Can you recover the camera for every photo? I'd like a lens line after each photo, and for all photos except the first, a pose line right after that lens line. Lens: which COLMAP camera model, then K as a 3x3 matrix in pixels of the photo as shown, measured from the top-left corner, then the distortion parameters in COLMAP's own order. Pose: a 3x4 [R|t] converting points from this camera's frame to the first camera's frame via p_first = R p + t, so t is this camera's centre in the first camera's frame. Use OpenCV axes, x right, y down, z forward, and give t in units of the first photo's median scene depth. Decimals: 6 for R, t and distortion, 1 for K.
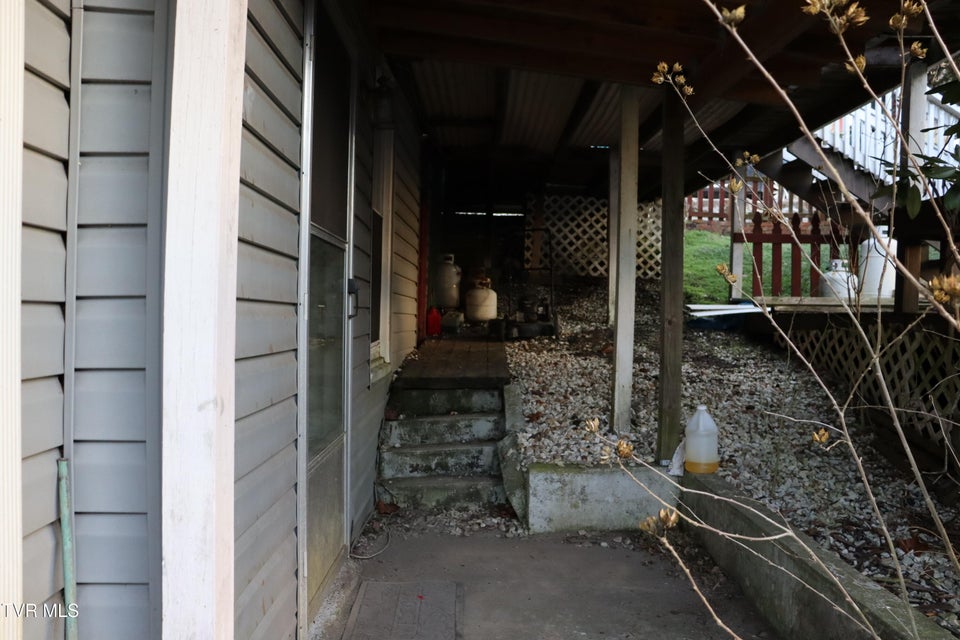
lens RADIAL K [[785.3, 0, 477.4], [0, 785.3, 316.5], [0, 0, 1]] dist [-0.171652, 0.147165]
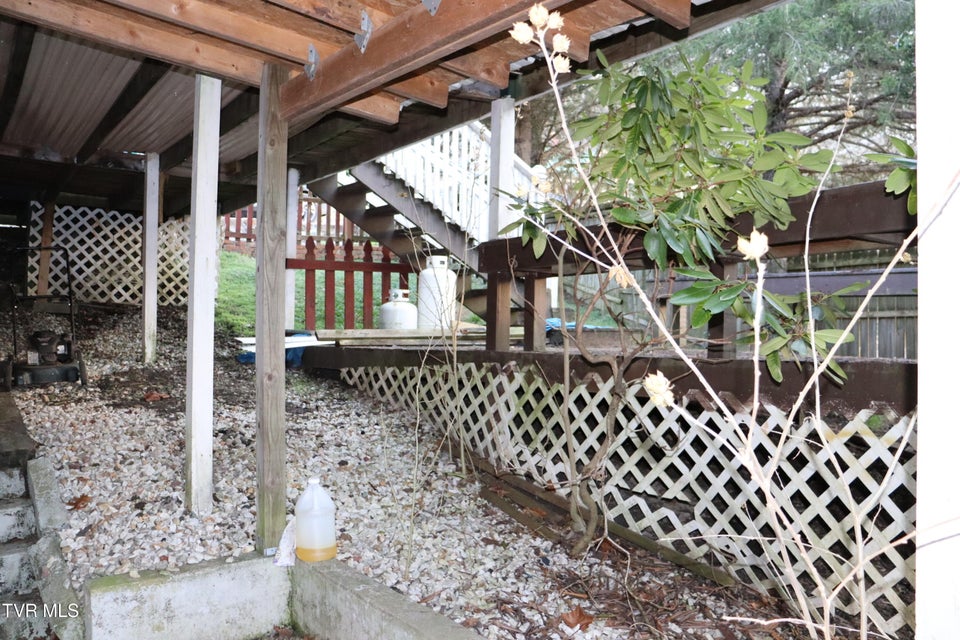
lens RADIAL K [[785.3, 0, 477.4], [0, 785.3, 316.5], [0, 0, 1]] dist [-0.171652, 0.147165]
pose [[0.811089, -0.006398, 0.584888, -0.033176], [0.019569, 0.999677, -0.016202, -0.027095], [-0.584595, 0.024587, 0.810953, 0.160161]]
